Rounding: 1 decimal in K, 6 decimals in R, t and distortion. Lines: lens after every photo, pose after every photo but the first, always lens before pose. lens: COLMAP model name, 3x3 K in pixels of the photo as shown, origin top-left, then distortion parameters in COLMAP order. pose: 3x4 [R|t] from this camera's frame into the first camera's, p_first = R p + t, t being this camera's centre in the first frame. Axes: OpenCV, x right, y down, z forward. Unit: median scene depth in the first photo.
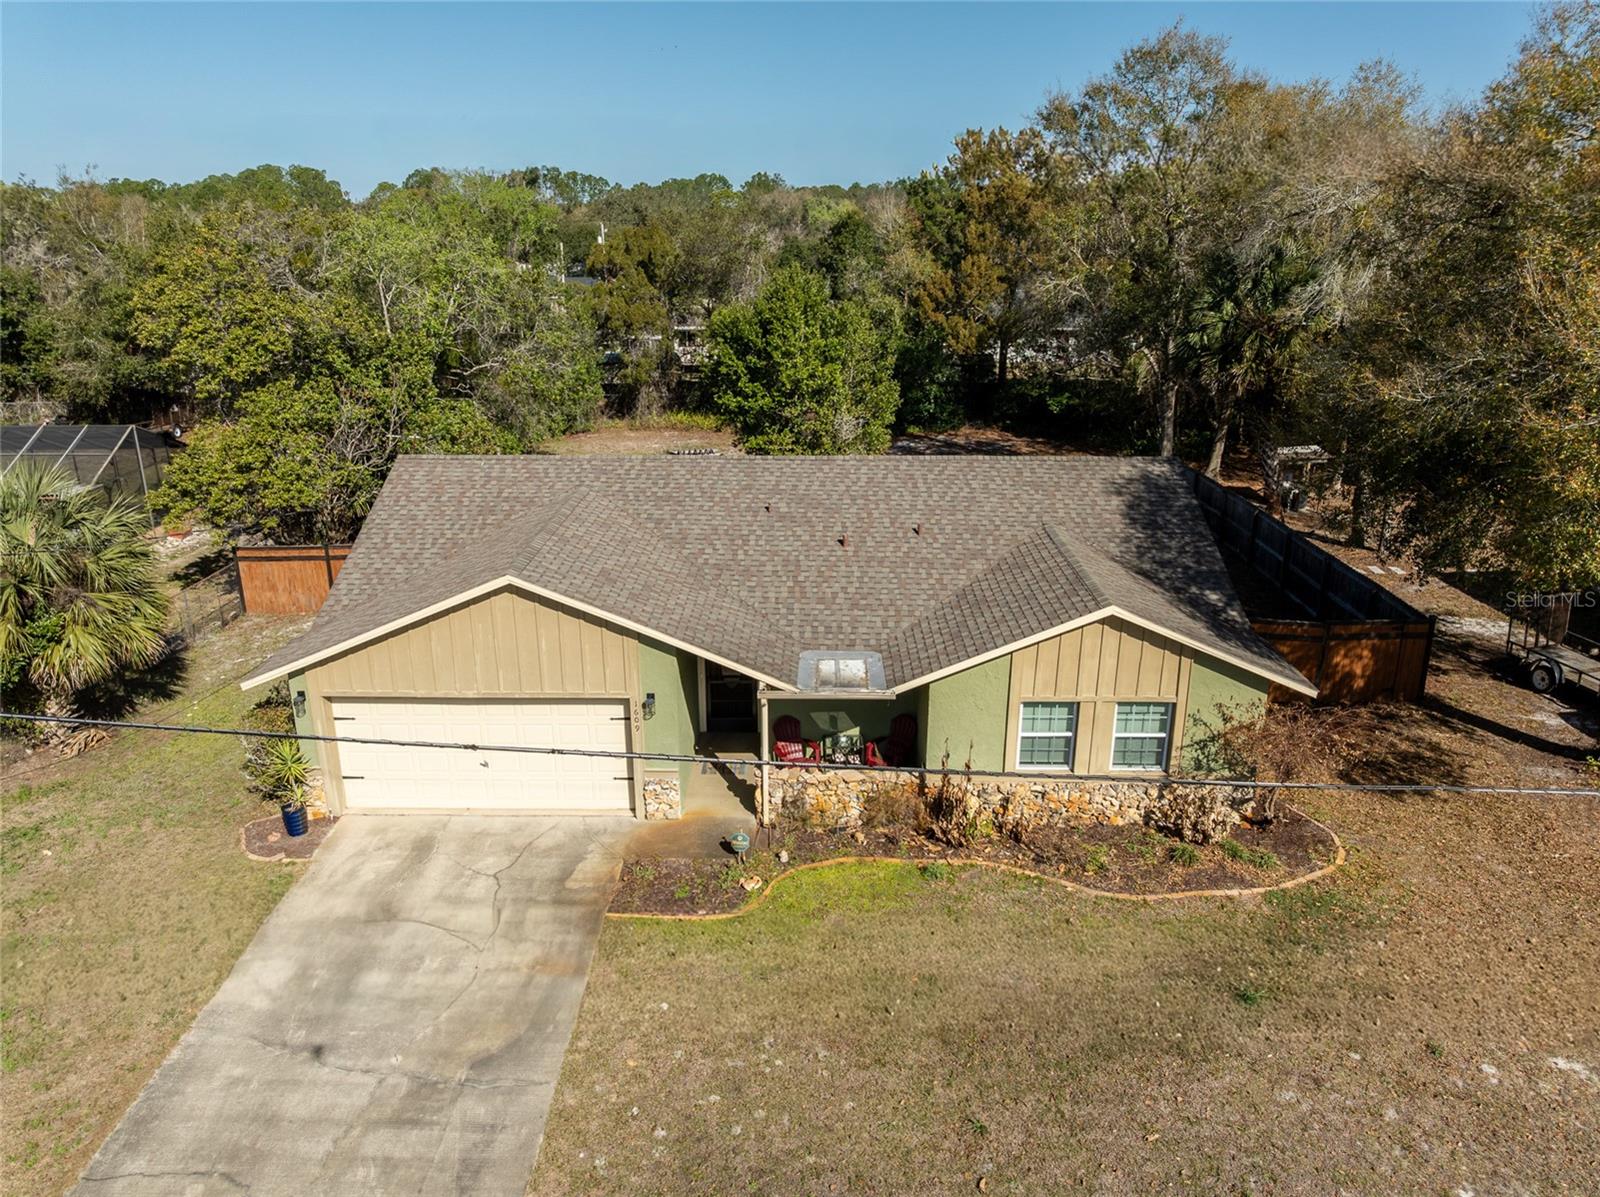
lens RADIAL K [[1127.0, 0, 805.2], [0, 1127.0, 600.5], [0, 0, 1]] dist [-0.040223, -0.000285]
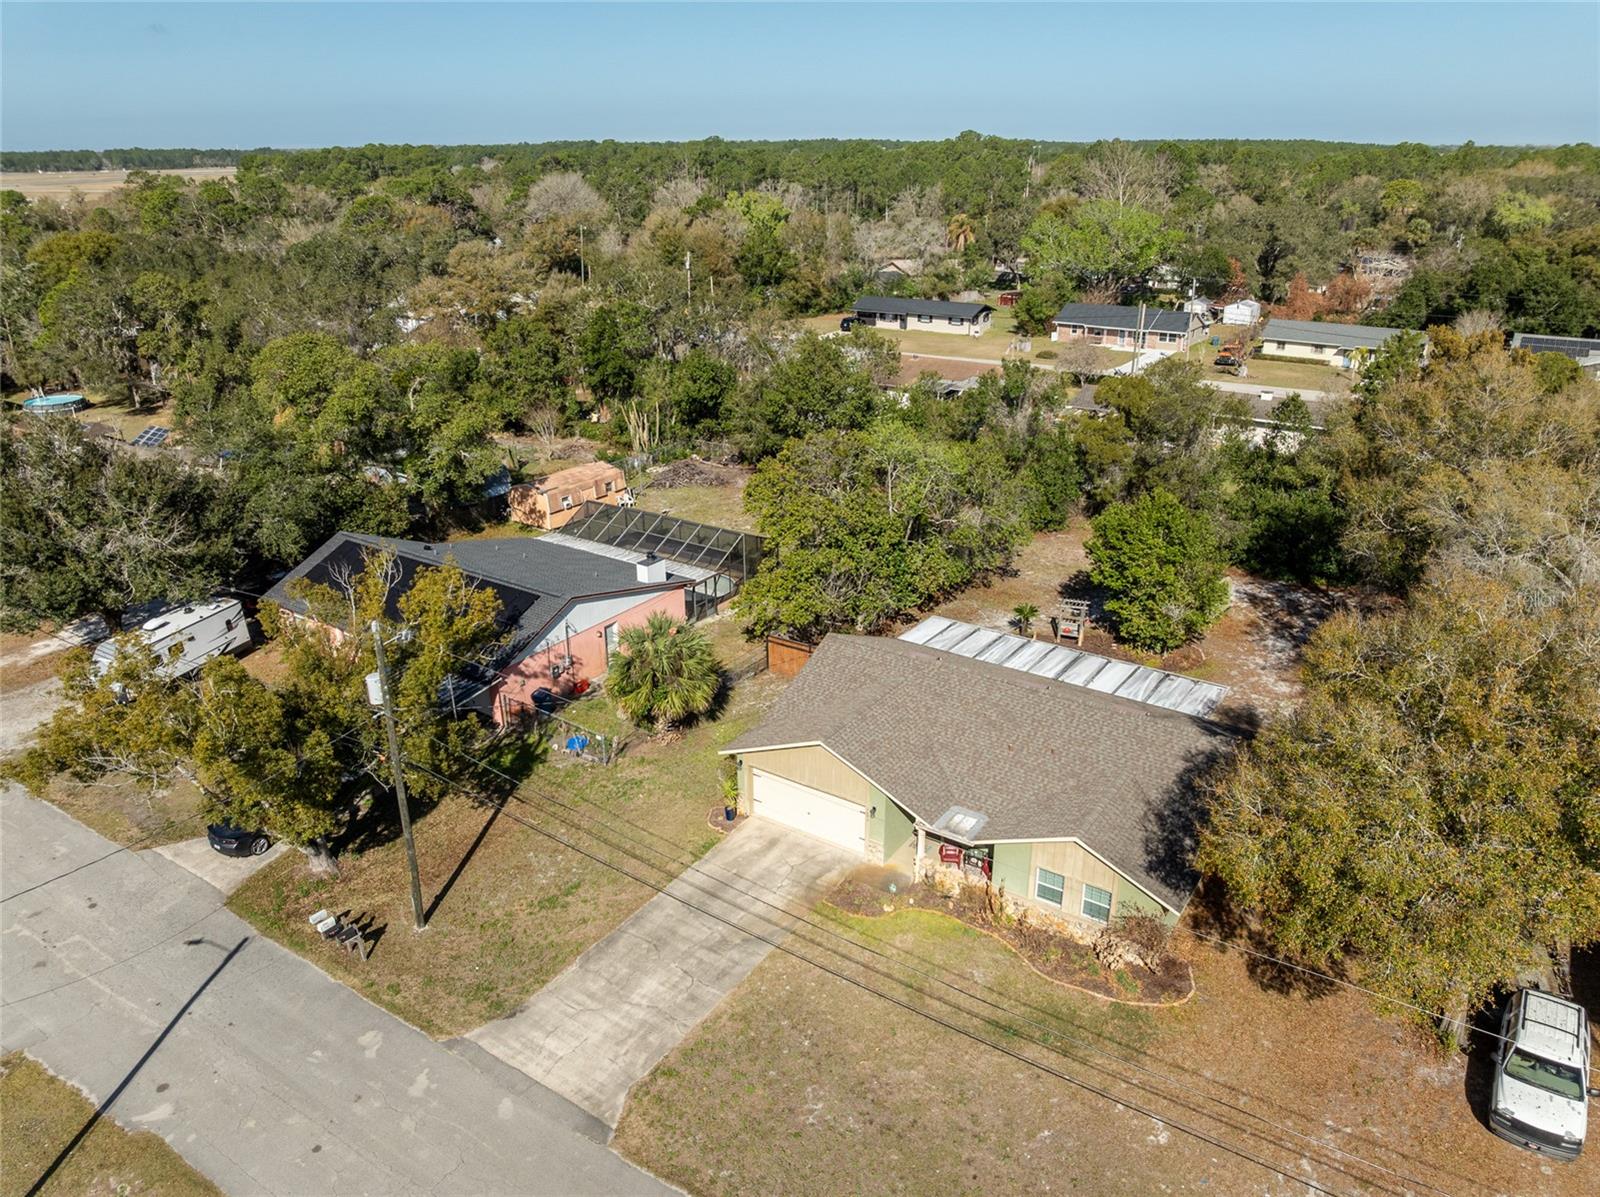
lens RADIAL K [[1127.0, 0, 795.4], [0, 1127.0, 603.9], [0, 0, 1]] dist [-0.040223, -0.000285]
pose [[0.833956, 0.203808, -0.512816, 0.744693], [-0.169885, 0.978986, 0.112806, -0.504629], [0.525031, -0.006956, 0.851055, -0.880469]]
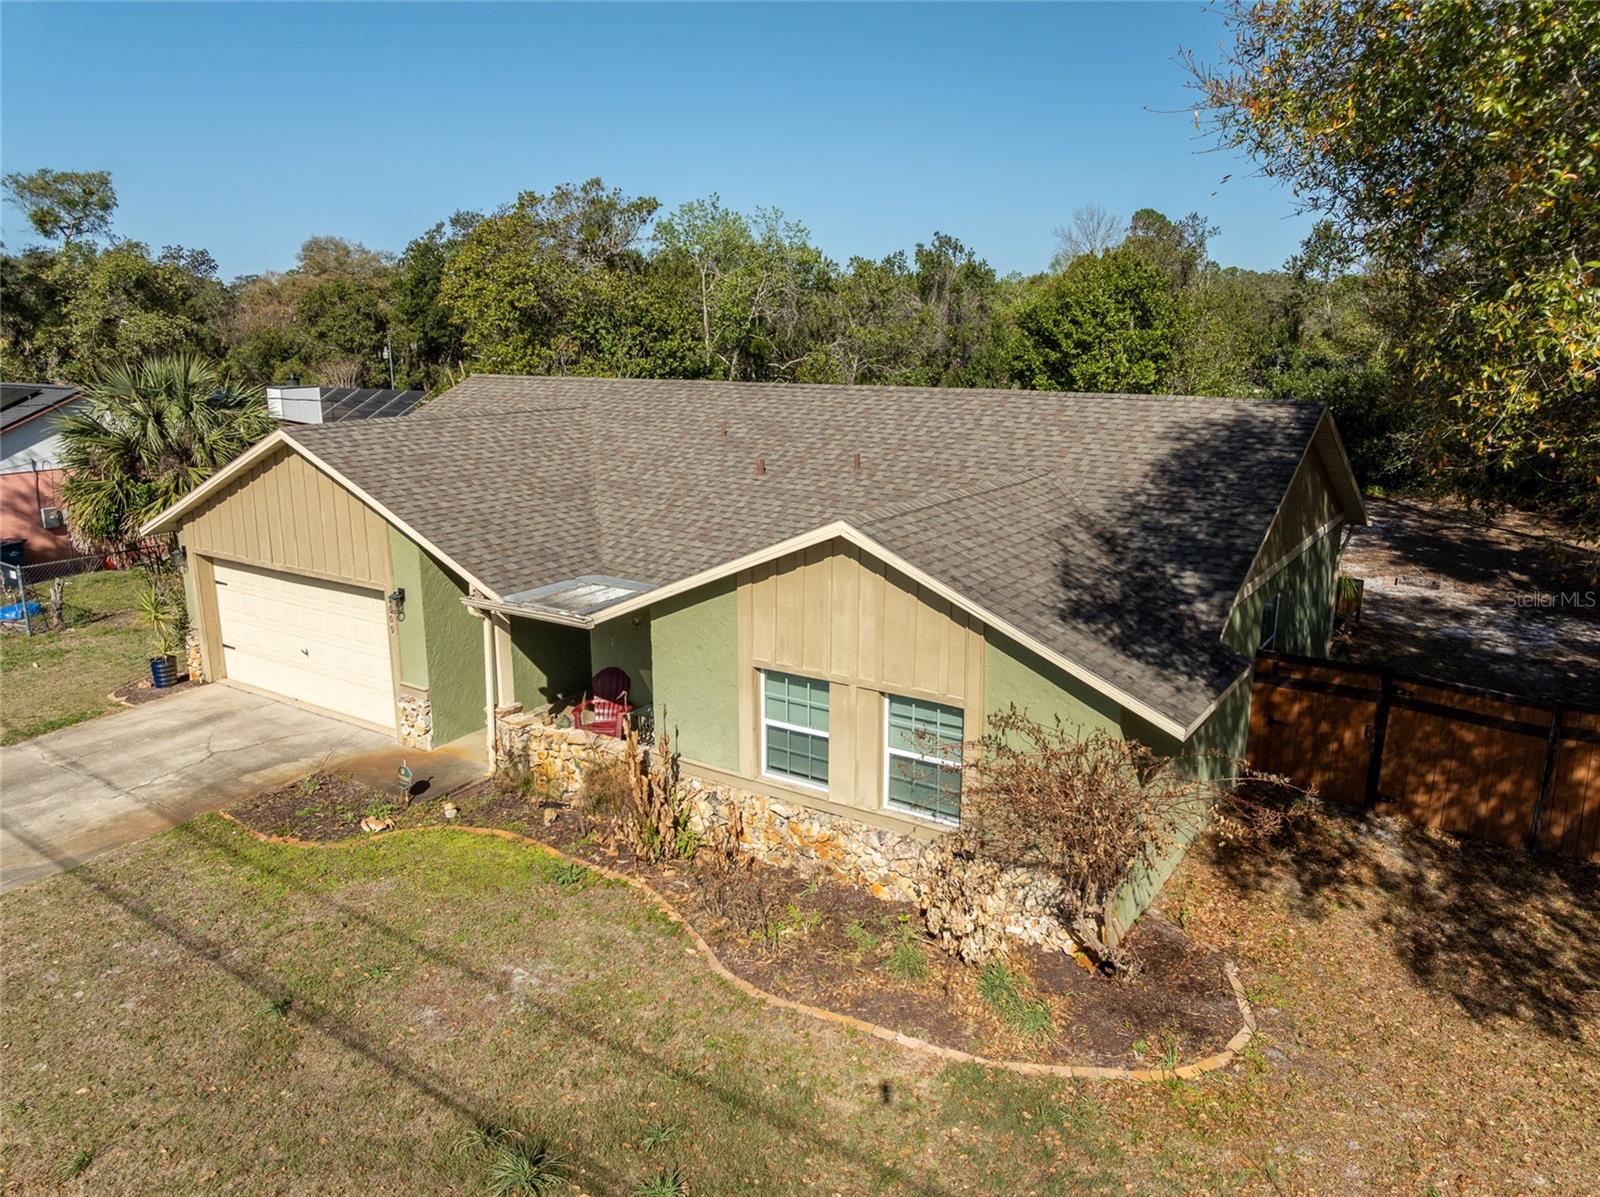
lens RADIAL K [[1127.0, 0, 804.3], [0, 1127.0, 597.6], [0, 0, 1]] dist [-0.040223, -0.000285]
pose [[0.838957, 0.125513, -0.529526, 0.557801], [-0.173517, 0.983948, -0.041689, 0.071171], [0.515793, 0.126857, 0.847269, 0.439937]]
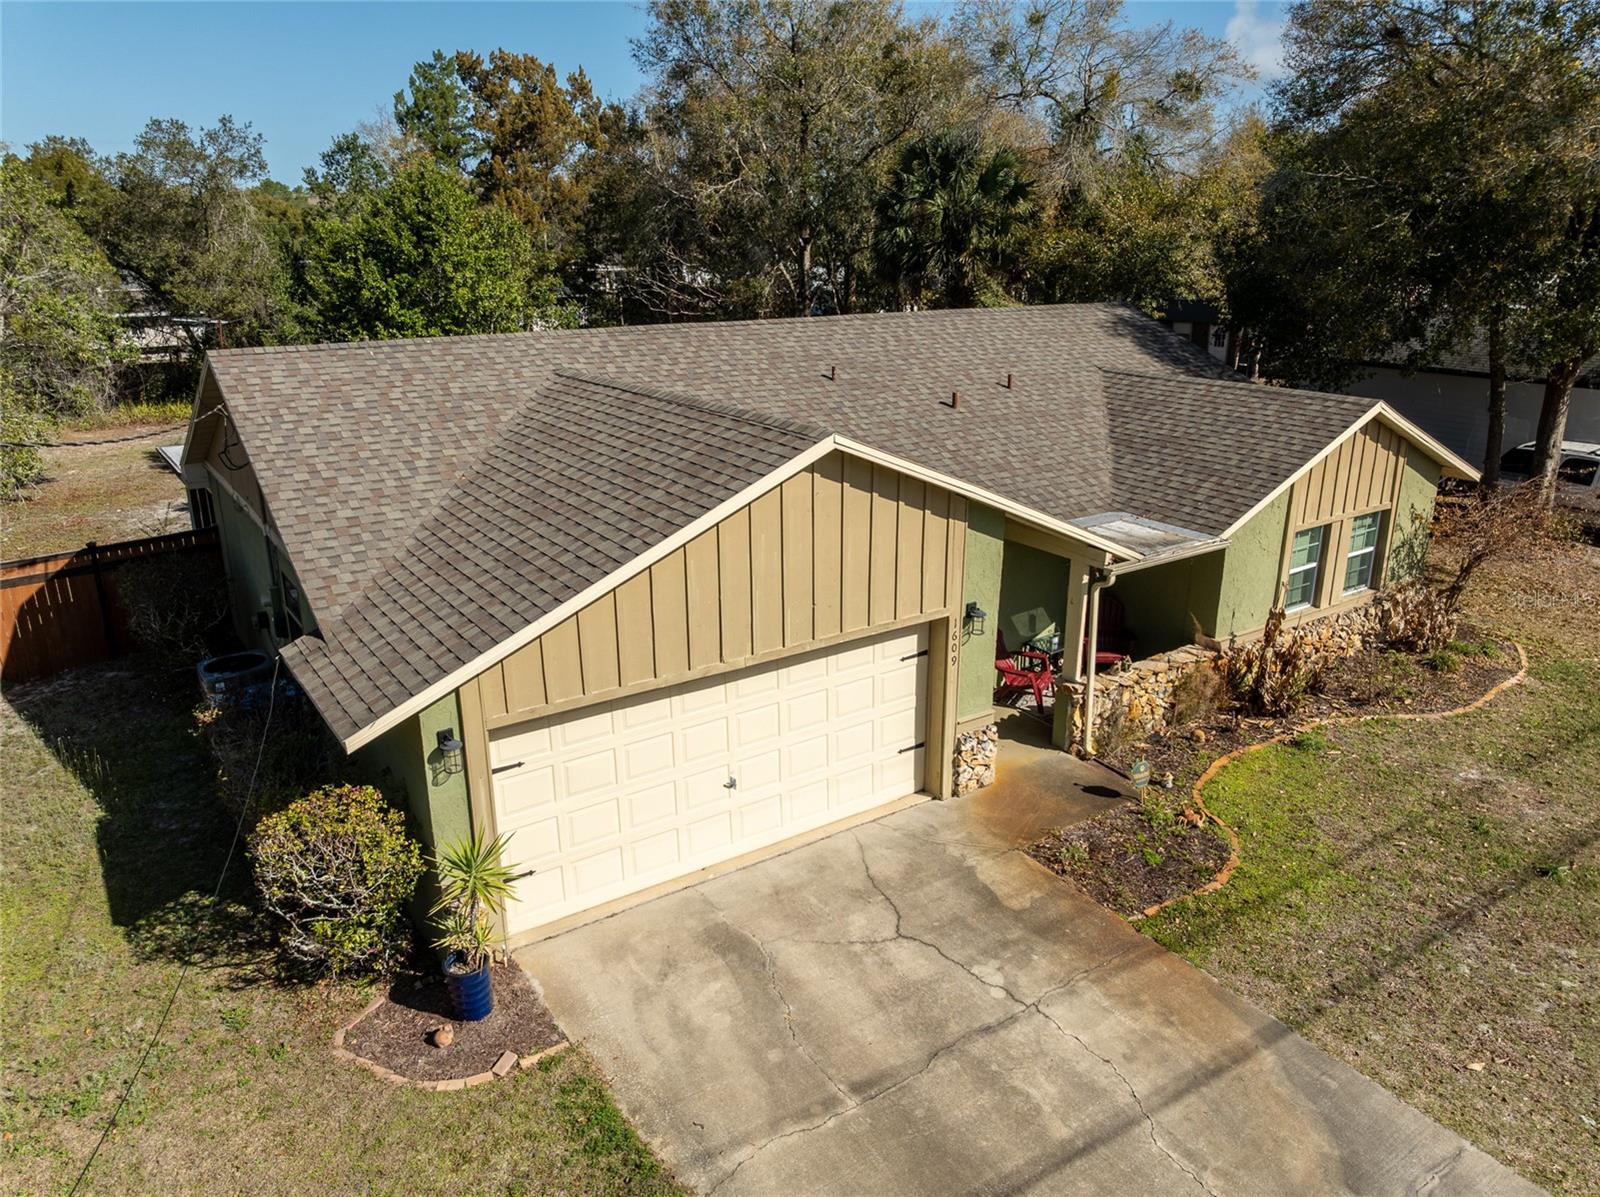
lens RADIAL K [[1127.0, 0, 793.4], [0, 1127.0, 599.2], [0, 0, 1]] dist [-0.040223, -0.000285]
pose [[0.820020, -0.180927, 0.542985, -0.583147], [0.186991, 0.981349, 0.044597, 0.030157], [-0.540927, 0.064963, 0.838557, 0.489977]]
